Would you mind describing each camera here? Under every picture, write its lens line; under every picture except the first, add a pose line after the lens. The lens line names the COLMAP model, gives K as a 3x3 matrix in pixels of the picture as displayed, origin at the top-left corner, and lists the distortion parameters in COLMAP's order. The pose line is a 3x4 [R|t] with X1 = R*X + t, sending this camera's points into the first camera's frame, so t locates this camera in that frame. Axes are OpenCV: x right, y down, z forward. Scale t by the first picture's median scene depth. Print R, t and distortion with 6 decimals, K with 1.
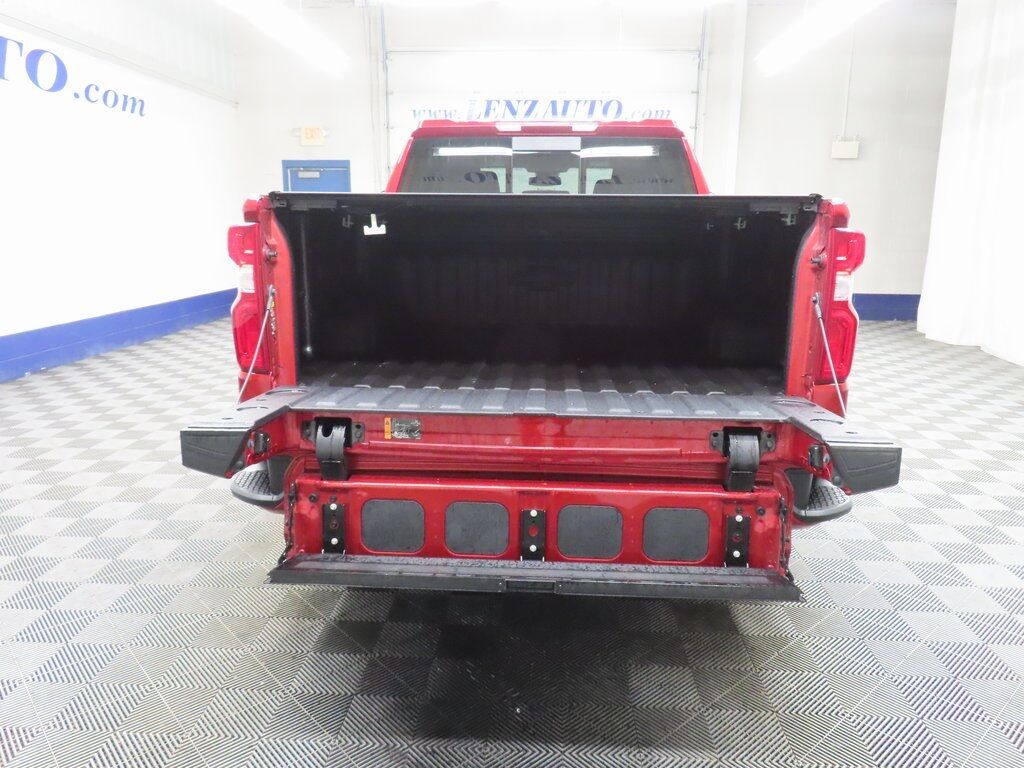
lens RADIAL K [[729.6, 0, 511.0], [0, 729.6, 388.8], [0, 0, 1]] dist [-0.016069, 0.004209]
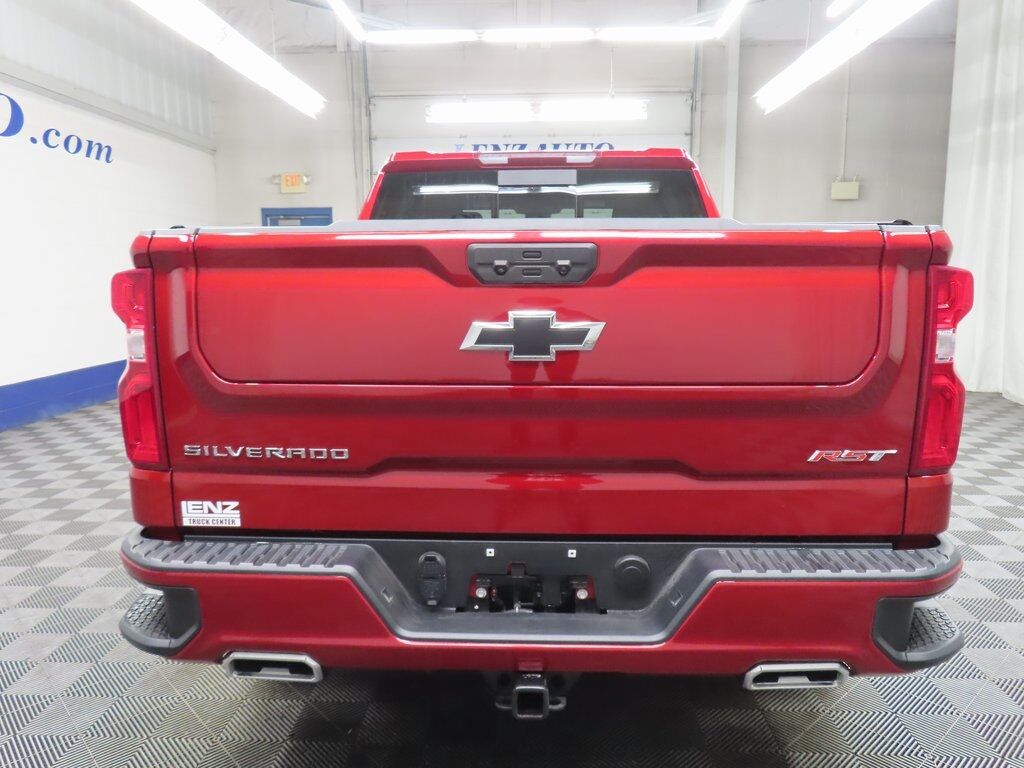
lens RADIAL K [[730.8, 0, 512.0], [0, 730.8, 384.0], [0, 0, 1]] dist [-0.016569, 0.006576]
pose [[0.999831, -0.014156, 0.011691, 0.002406], [0.014937, 0.997457, -0.069686, -0.015375], [-0.010675, 0.069849, 0.997500, 0.075123]]
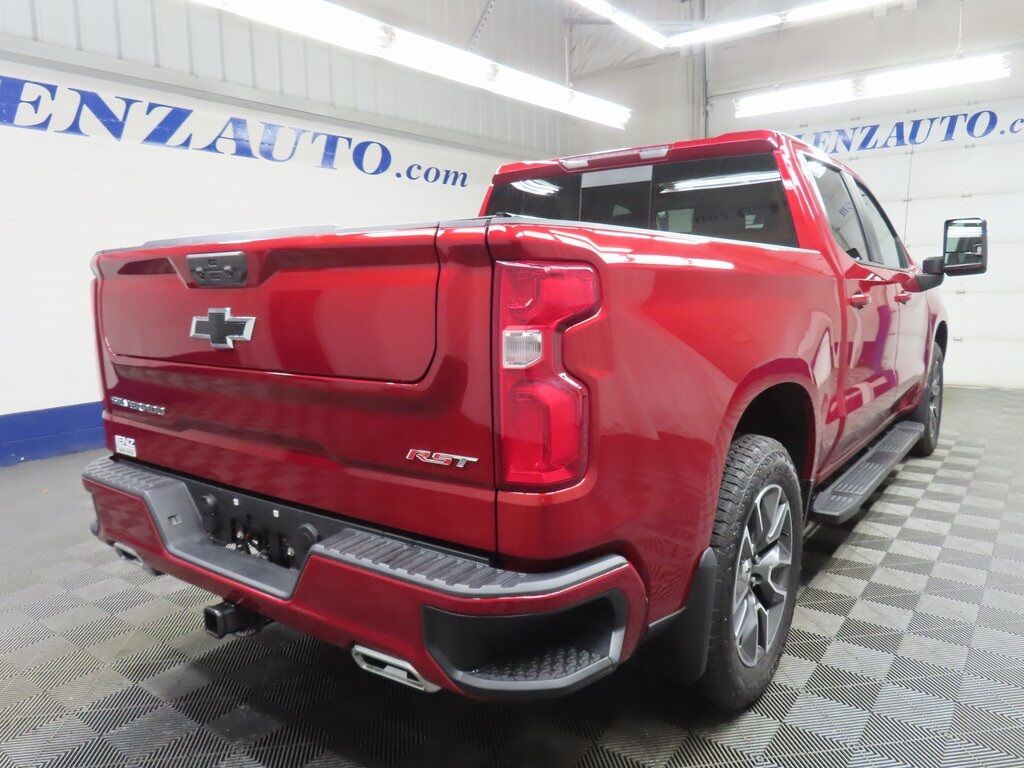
lens RADIAL K [[730.8, 0, 512.0], [0, 730.8, 384.0], [0, 0, 1]] dist [-0.016569, 0.006576]
pose [[0.834088, 0.052744, -0.549104, 0.220536], [-0.094612, 0.994347, -0.048203, -0.020432], [0.543458, 0.092157, 0.834363, 0.120380]]
